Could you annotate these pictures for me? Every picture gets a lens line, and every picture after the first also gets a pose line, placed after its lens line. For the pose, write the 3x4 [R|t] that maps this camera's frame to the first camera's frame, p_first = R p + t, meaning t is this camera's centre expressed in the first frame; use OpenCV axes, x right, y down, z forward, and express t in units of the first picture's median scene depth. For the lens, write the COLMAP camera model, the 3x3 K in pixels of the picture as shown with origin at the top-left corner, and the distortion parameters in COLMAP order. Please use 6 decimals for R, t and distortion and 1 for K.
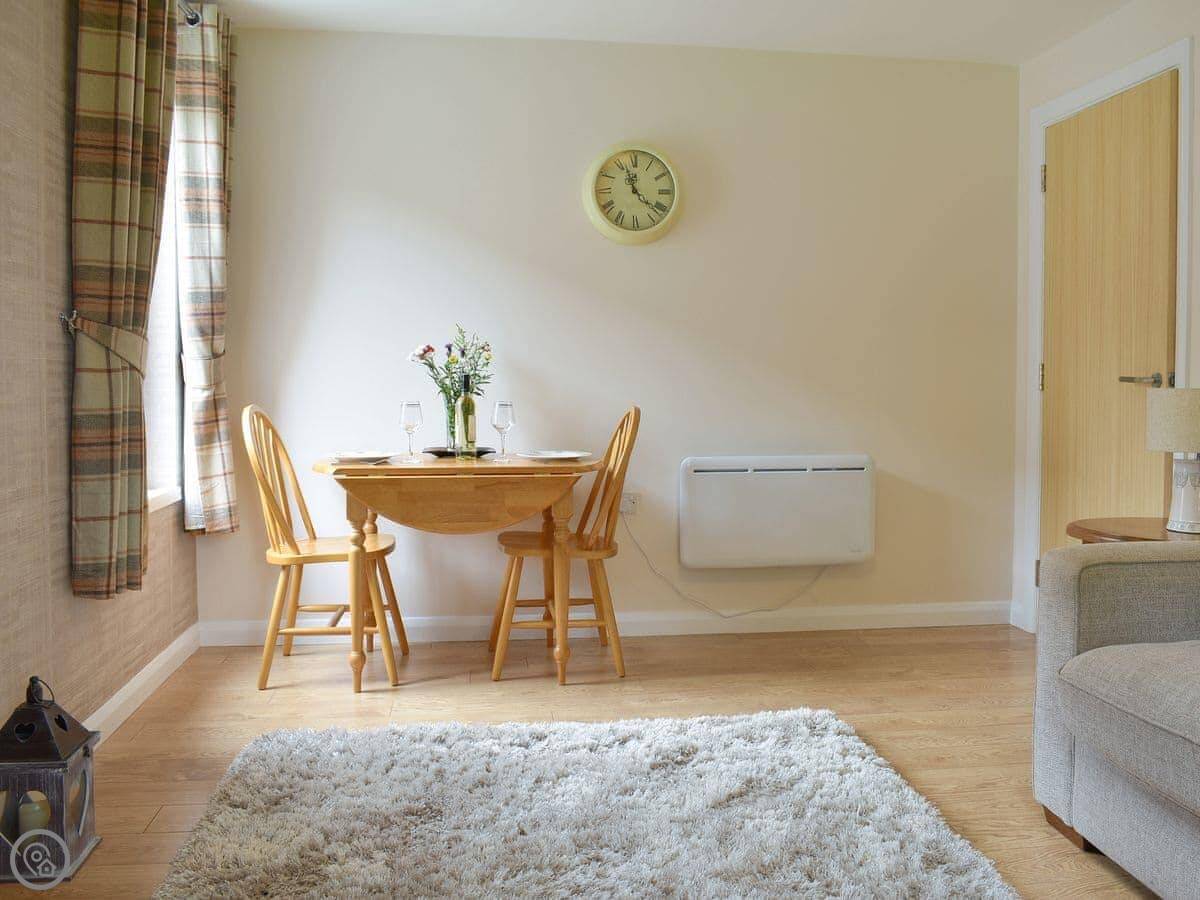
lens RADIAL K [[1026.4, 0, 600.0], [0, 1026.4, 450.0], [0, 0, 1]] dist [-0.012324, -0.007216]
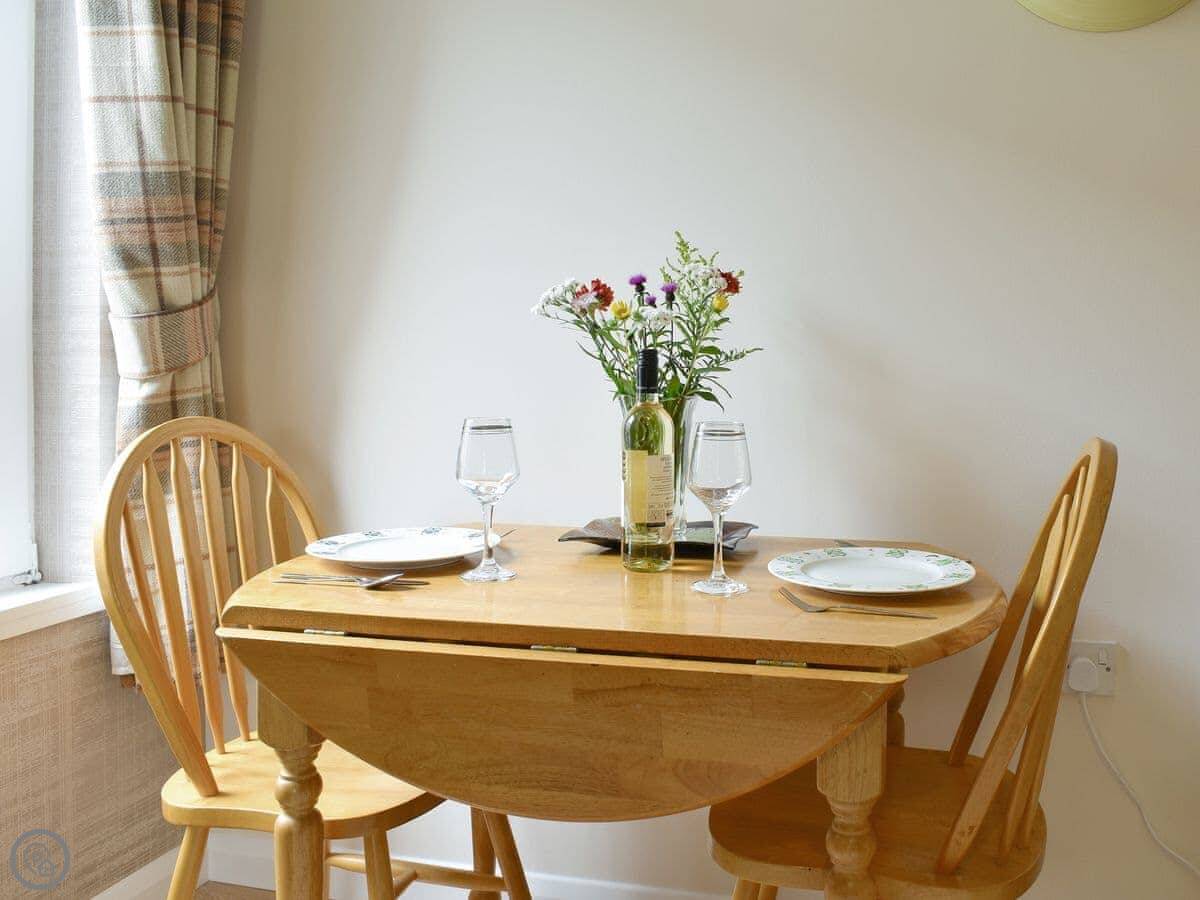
lens RADIAL K [[1440.2, 0, 599.9], [0, 1440.2, 386.1], [0, 0, 1]] dist [-0.109620, 0.013526]
pose [[0.945583, 0.008194, -0.325278, 0.027762], [-0.023514, 0.998790, -0.043194, -0.034340], [0.324531, 0.048492, 0.944631, 0.461210]]
